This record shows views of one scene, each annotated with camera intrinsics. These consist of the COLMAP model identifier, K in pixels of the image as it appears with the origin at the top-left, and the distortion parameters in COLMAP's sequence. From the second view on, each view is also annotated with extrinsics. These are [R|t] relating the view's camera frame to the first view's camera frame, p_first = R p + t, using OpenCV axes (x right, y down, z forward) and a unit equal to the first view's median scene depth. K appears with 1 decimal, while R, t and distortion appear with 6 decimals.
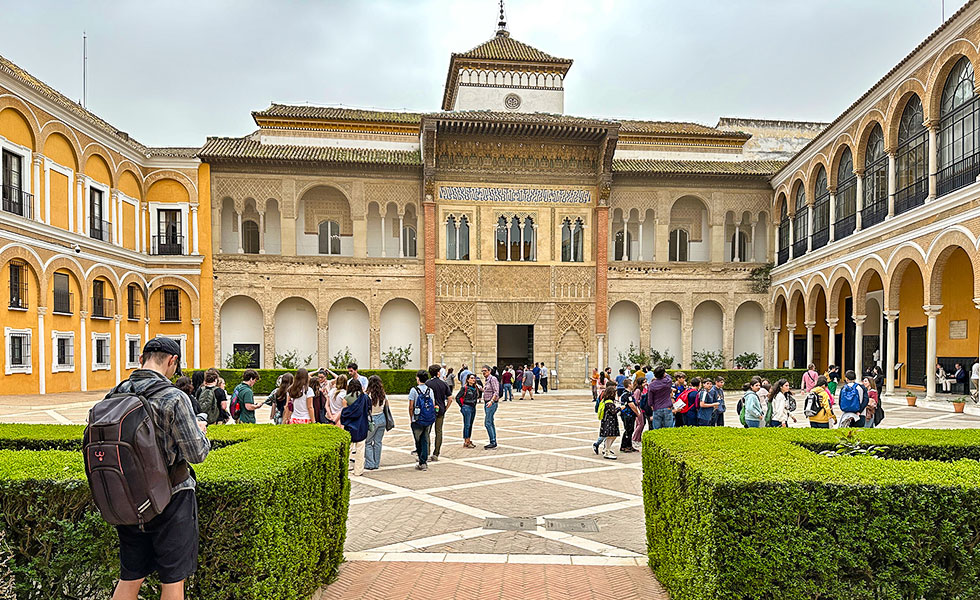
lens RADIAL K [[702.7, 0, 492.3], [0, 702.7, 336.0], [0, 0, 1]] dist [0.158265, -0.180152]
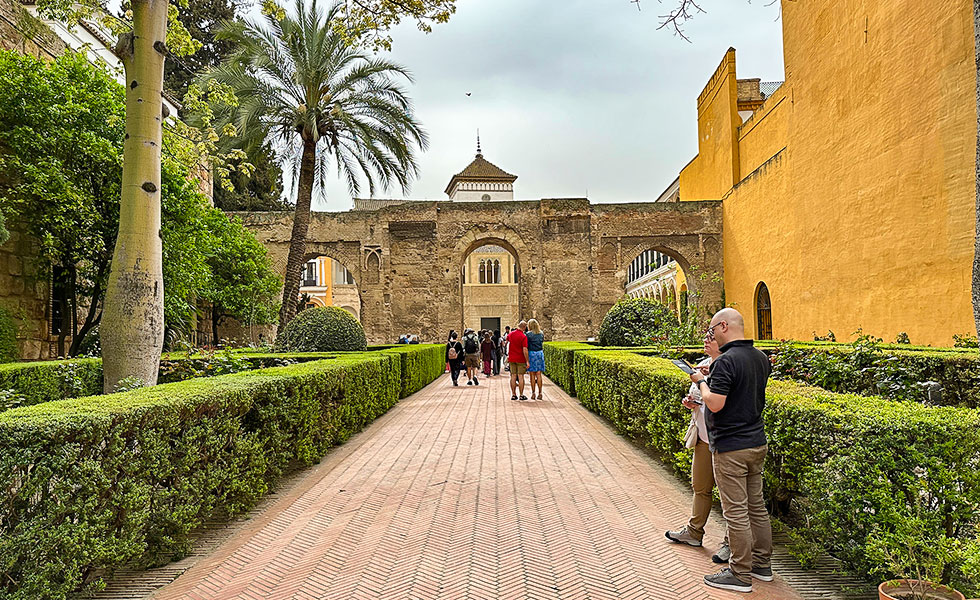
lens RADIAL K [[702.7, 0, 492.3], [0, 702.7, 336.0], [0, 0, 1]] dist [0.158265, -0.180152]
pose [[0.999107, -0.024809, 0.034208, -0.027594], [0.023583, 0.999081, 0.035788, -0.033844], [-0.035064, -0.034949, 0.998774, -0.866700]]
